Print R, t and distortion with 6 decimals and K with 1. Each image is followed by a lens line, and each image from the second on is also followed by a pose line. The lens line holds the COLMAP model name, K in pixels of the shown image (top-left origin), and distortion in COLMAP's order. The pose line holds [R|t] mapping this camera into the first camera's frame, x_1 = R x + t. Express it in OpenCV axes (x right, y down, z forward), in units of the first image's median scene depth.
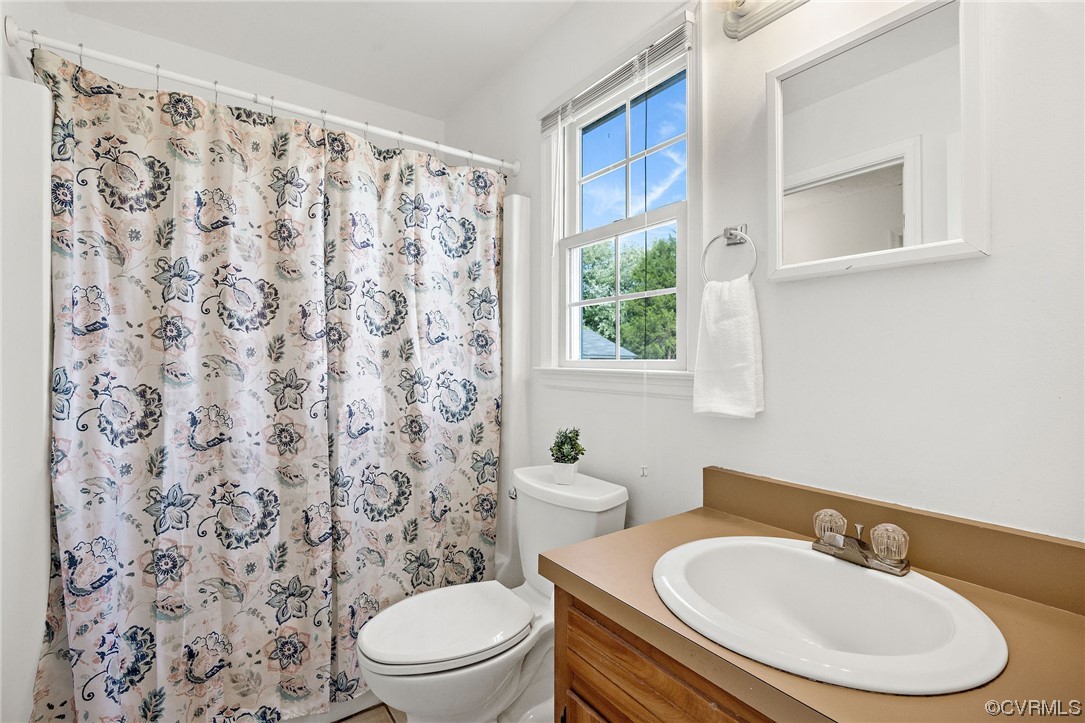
lens RADIAL K [[485.2, 0, 532.2], [0, 485.2, 358.1], [0, 0, 1]] dist [-0.020076, 0.003935]
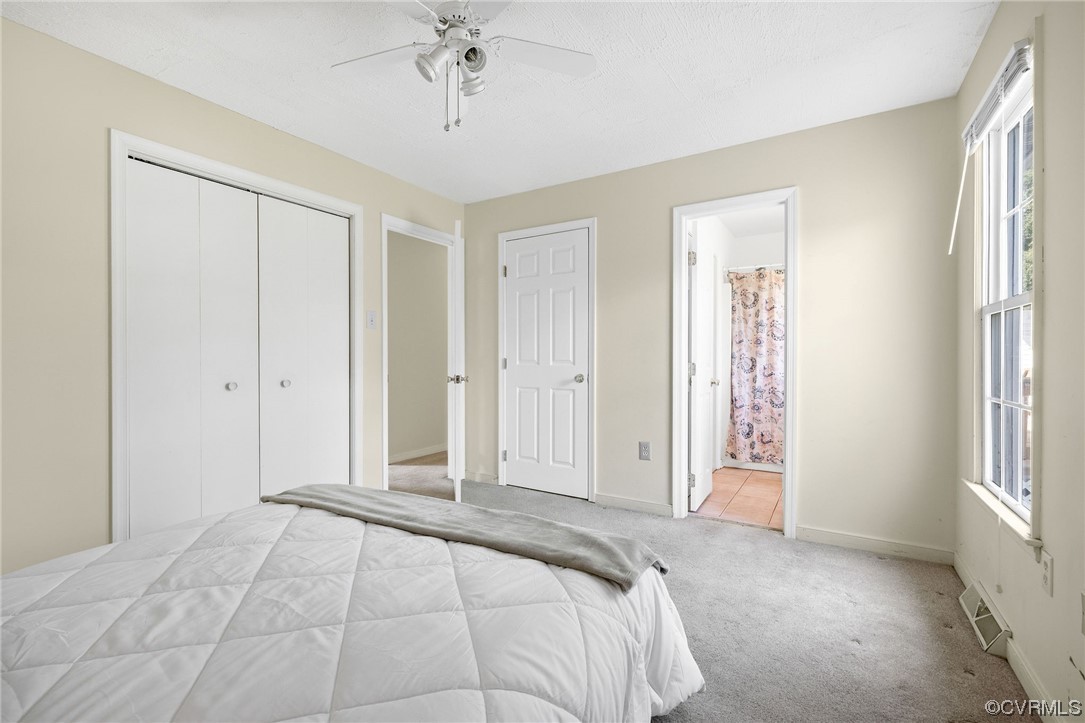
lens RADIAL K [[485.2, 0, 536.3], [0, 485.2, 362.4], [0, 0, 1]] dist [-0.020076, 0.003935]
pose [[0.388418, -0.001983, -0.921481, 1.871033], [-0.003169, 0.999989, -0.003487, 0.112170], [0.921478, 0.004274, 0.388407, -1.865069]]
